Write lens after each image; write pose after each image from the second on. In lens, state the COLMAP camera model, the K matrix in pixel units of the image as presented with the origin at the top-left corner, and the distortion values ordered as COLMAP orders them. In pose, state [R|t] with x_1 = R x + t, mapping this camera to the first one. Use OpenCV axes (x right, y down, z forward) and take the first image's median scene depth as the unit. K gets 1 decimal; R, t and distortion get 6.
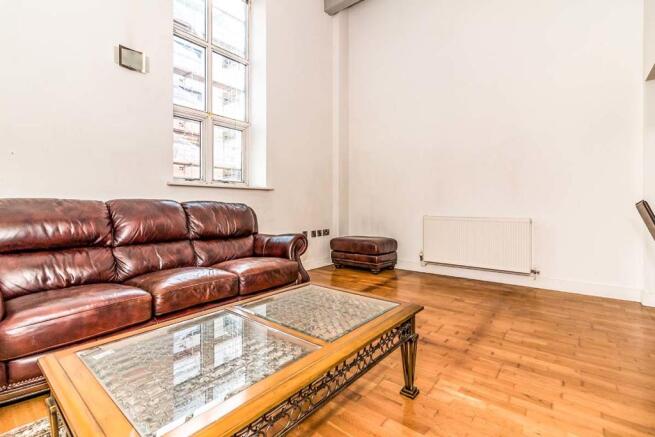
lens RADIAL K [[311.3, 0, 327.3], [0, 311.3, 207.9], [0, 0, 1]] dist [-0.001225, 0.000130]
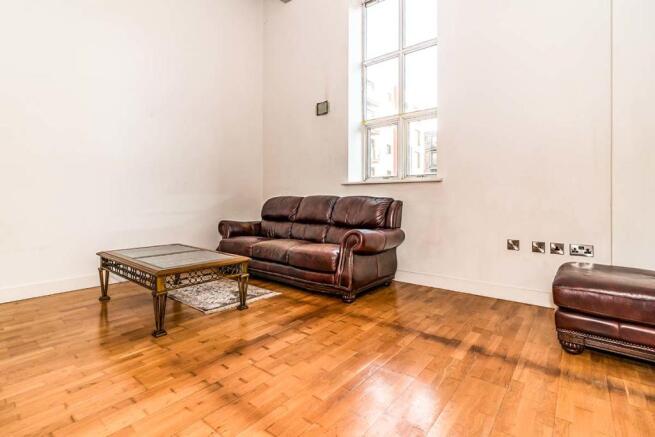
lens RADIAL K [[311.3, 0, 327.3], [0, 311.3, 207.9], [0, 0, 1]] dist [-0.001225, 0.000130]
pose [[-0.010662, 0.020844, -0.999726, 0.994225], [-0.005609, 0.999766, 0.020904, -0.002455], [0.999927, 0.005830, -0.010543, 1.070928]]
